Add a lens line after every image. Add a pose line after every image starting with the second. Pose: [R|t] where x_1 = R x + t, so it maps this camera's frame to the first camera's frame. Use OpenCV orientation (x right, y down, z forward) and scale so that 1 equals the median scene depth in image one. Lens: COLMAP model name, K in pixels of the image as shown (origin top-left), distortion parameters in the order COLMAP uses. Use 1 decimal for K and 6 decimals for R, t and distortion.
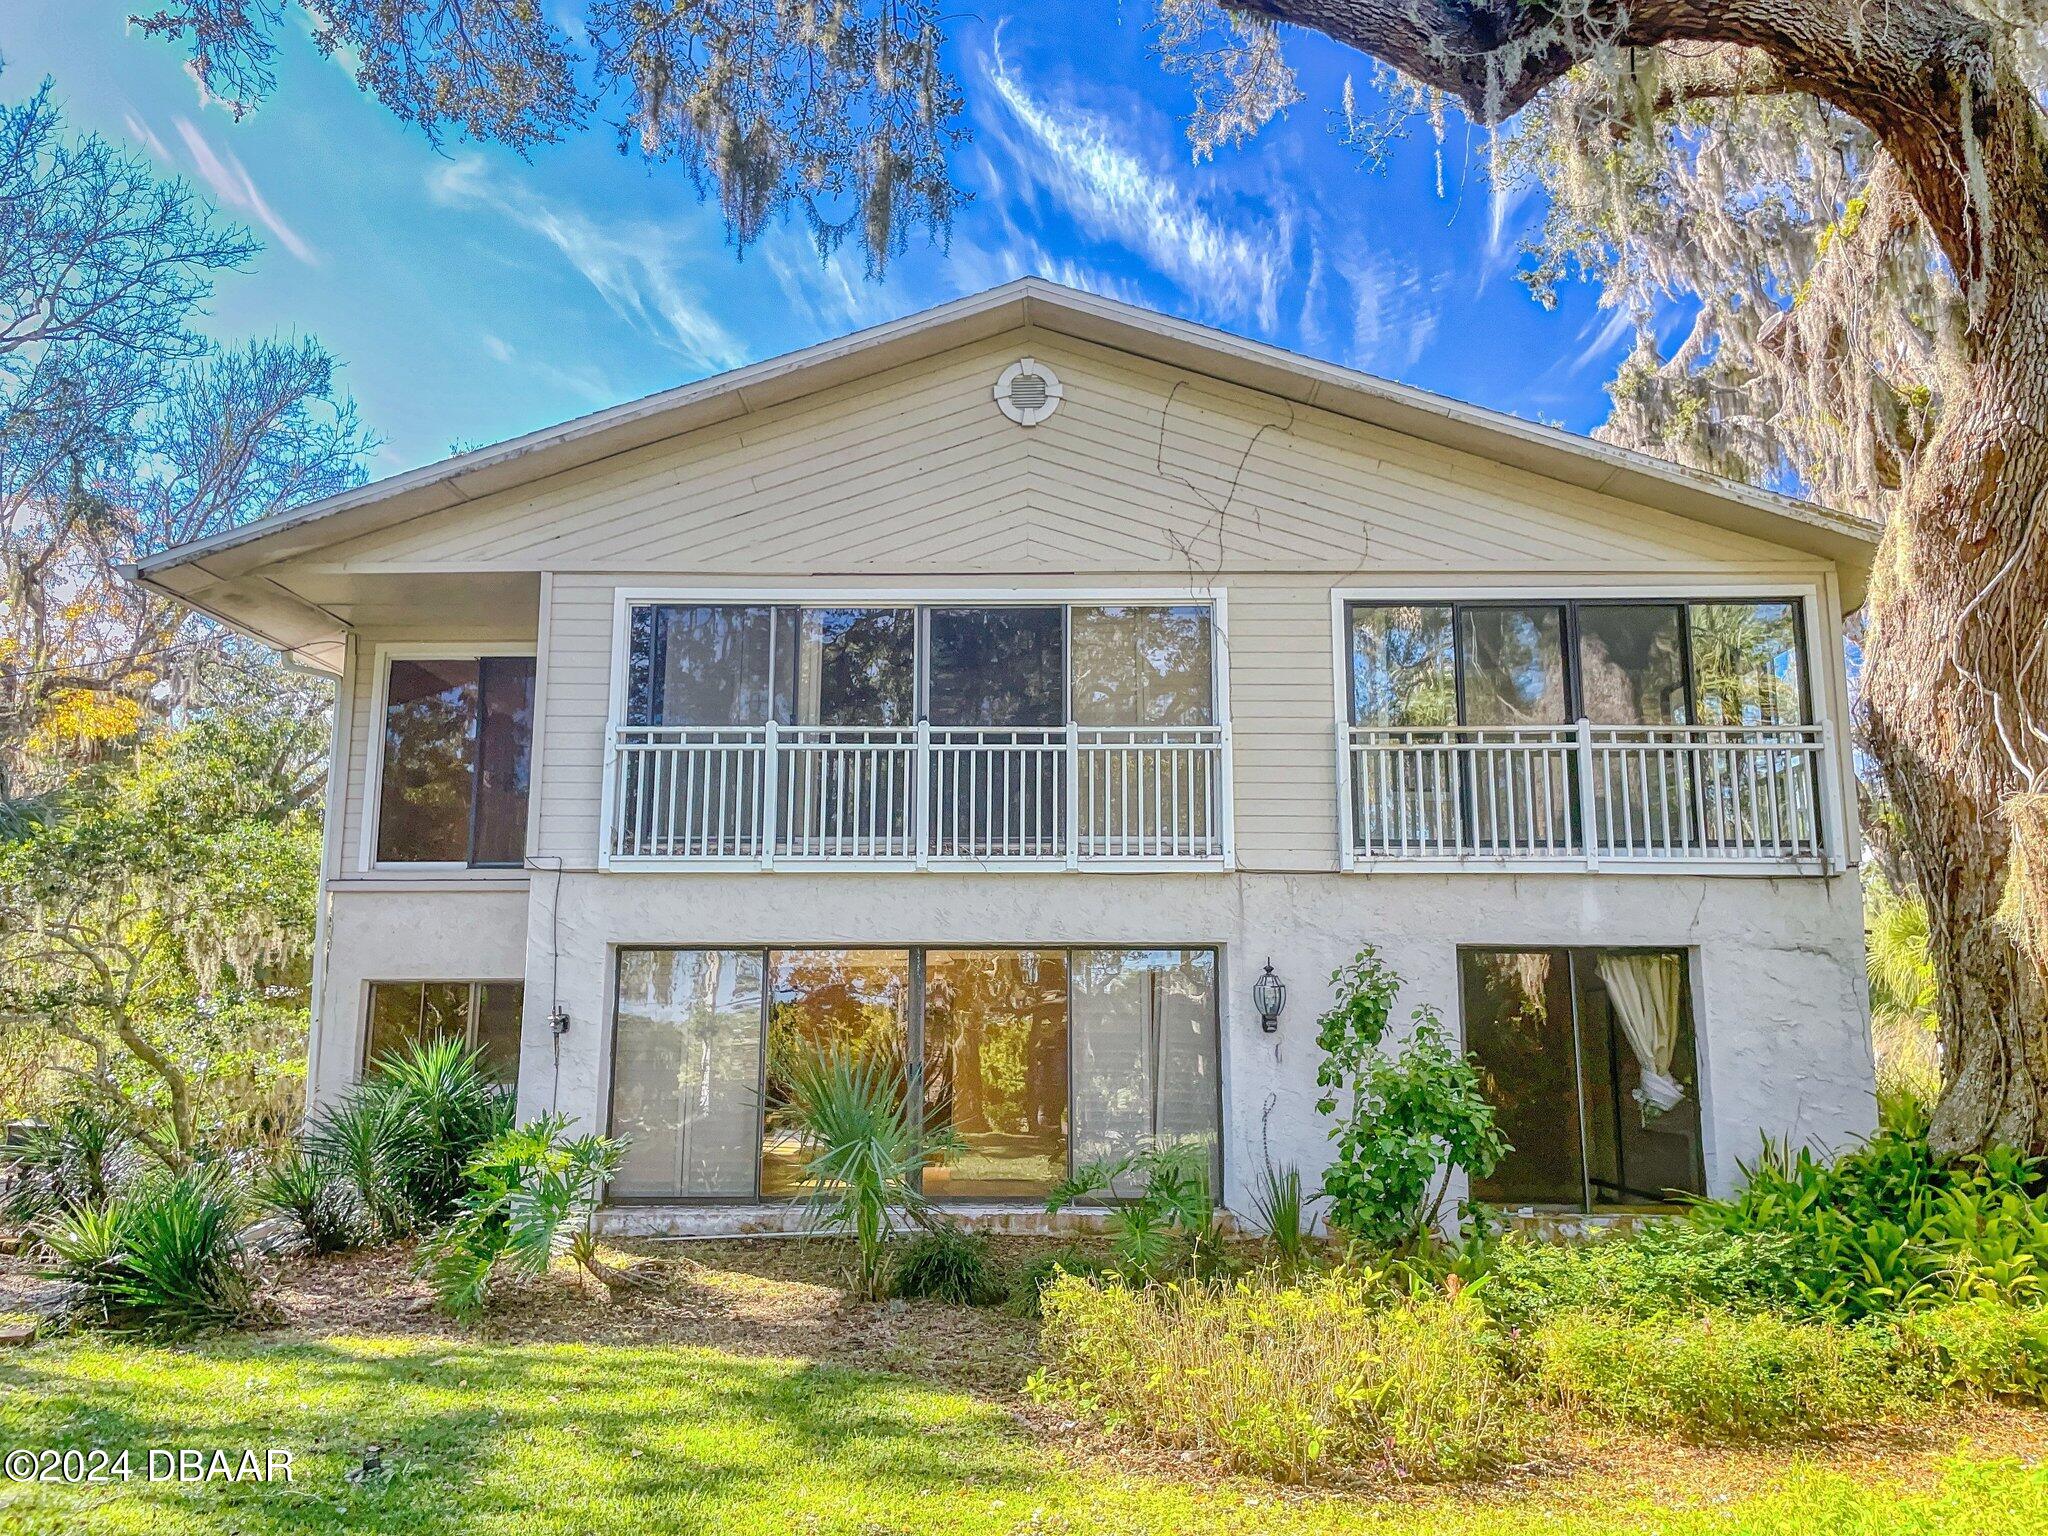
lens RADIAL K [[1554.8, 0, 1021.3], [0, 1554.8, 763.5], [0, 0, 1]] dist [0.052416, -0.072429]
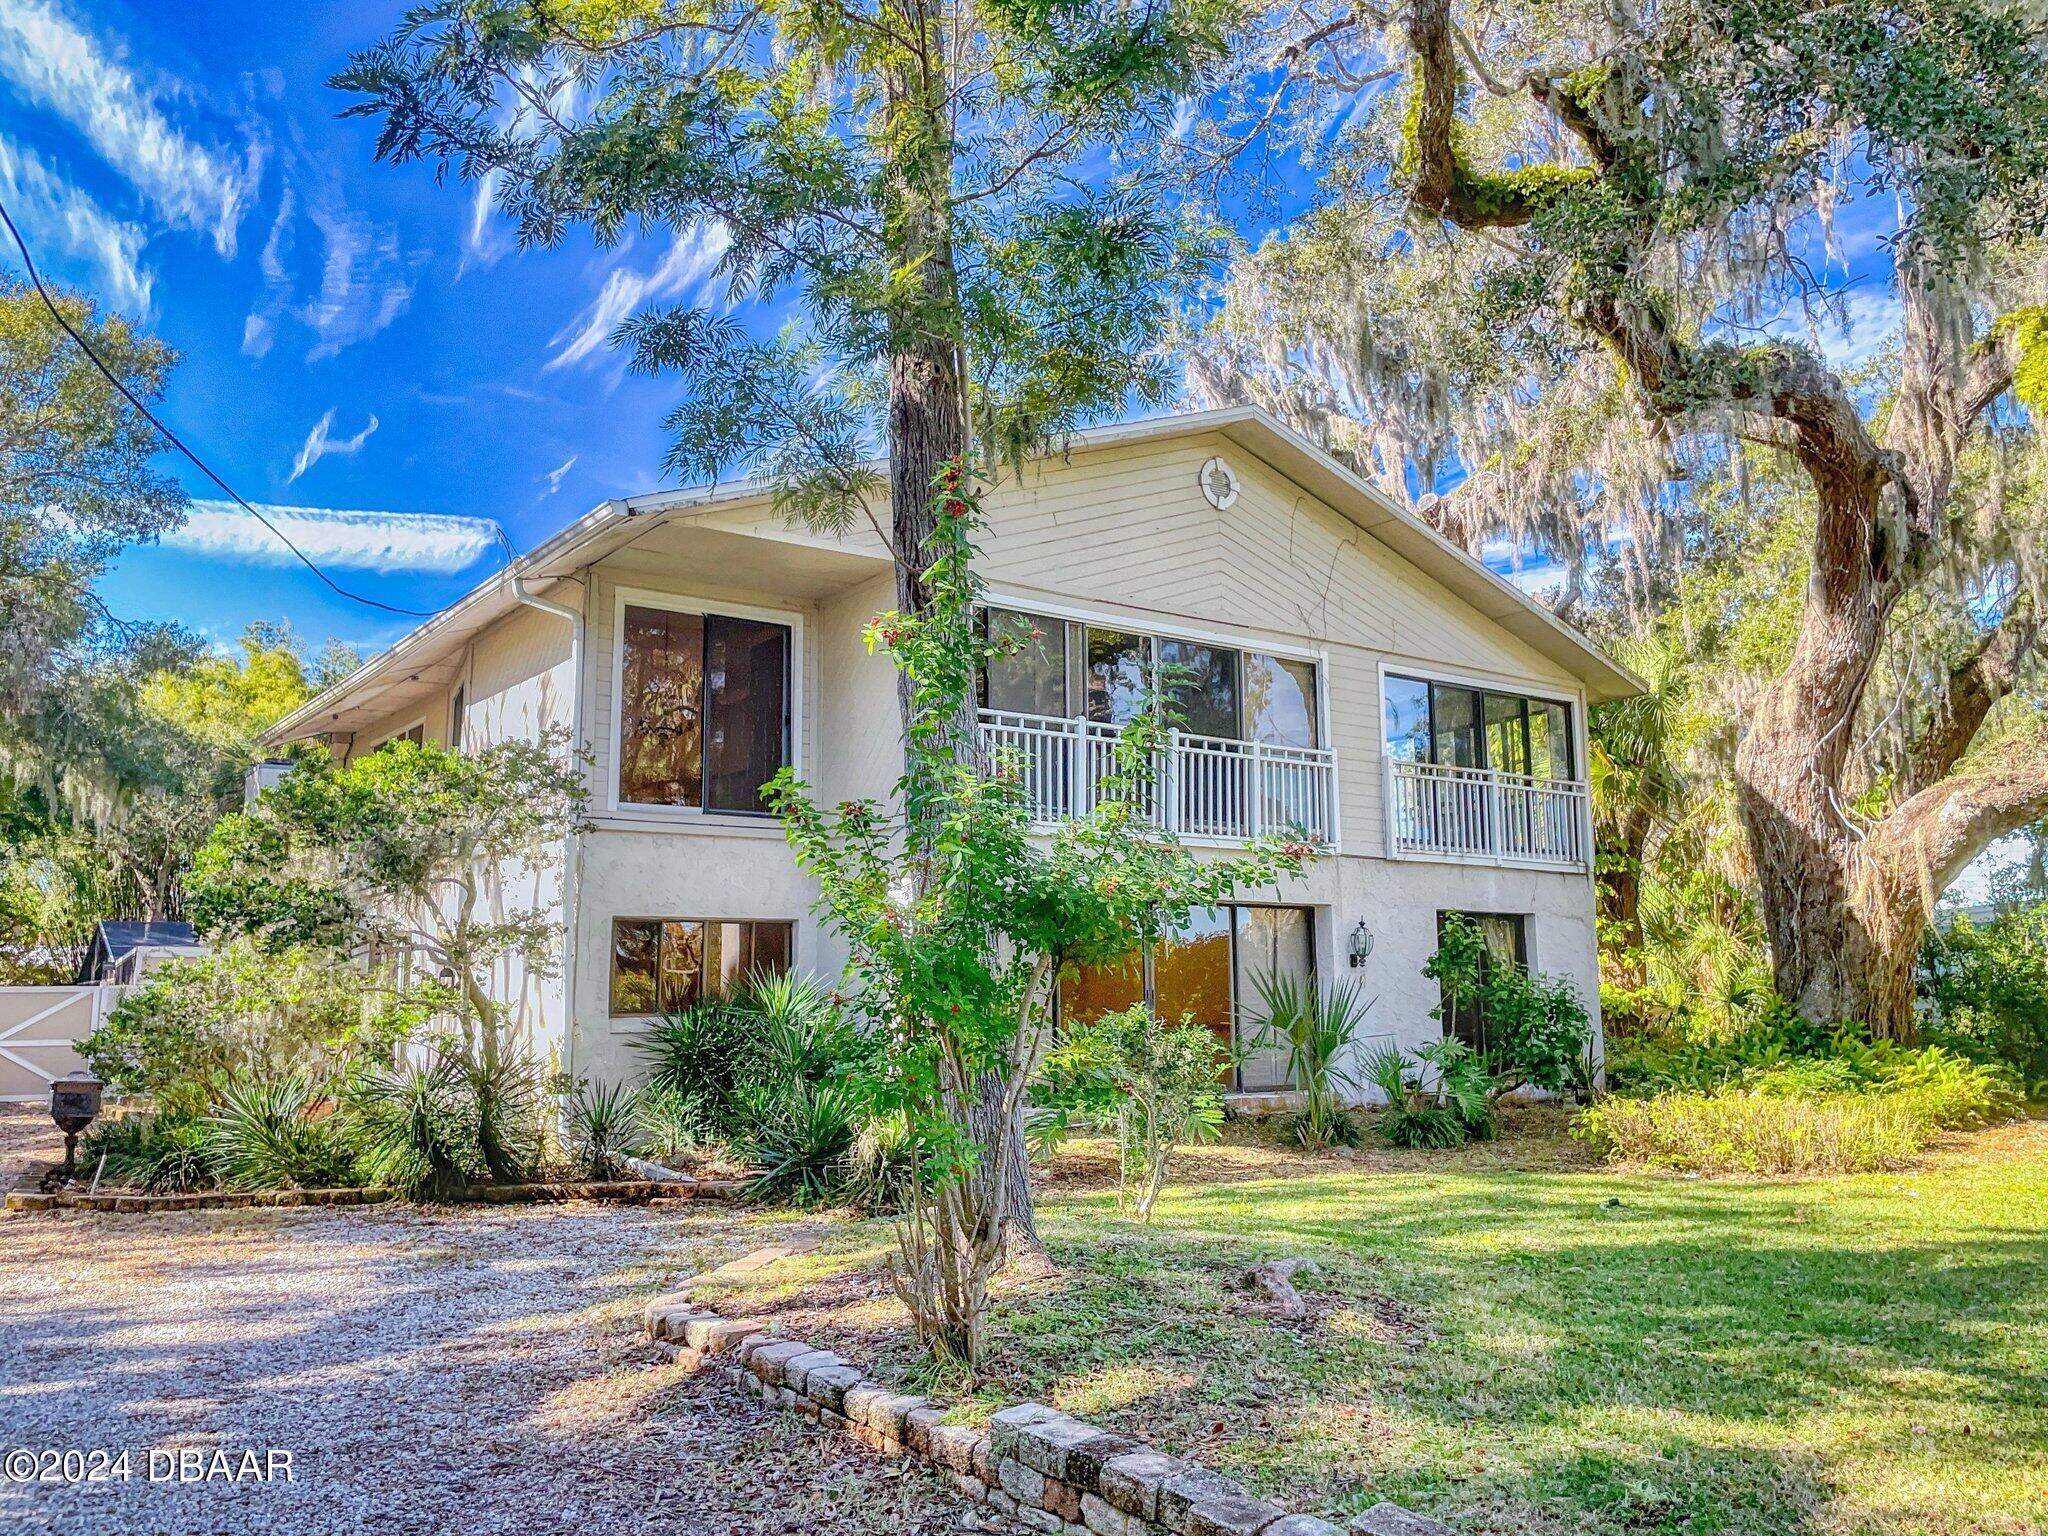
lens RADIAL K [[1554.8, 0, 1021.3], [0, 1554.8, 763.5], [0, 0, 1]] dist [0.052416, -0.072429]
pose [[0.799713, 0.081316, 0.594851, -0.921528], [-0.093799, 0.995541, -0.009988, 0.027024], [-0.593010, -0.047809, 0.803774, 0.029710]]
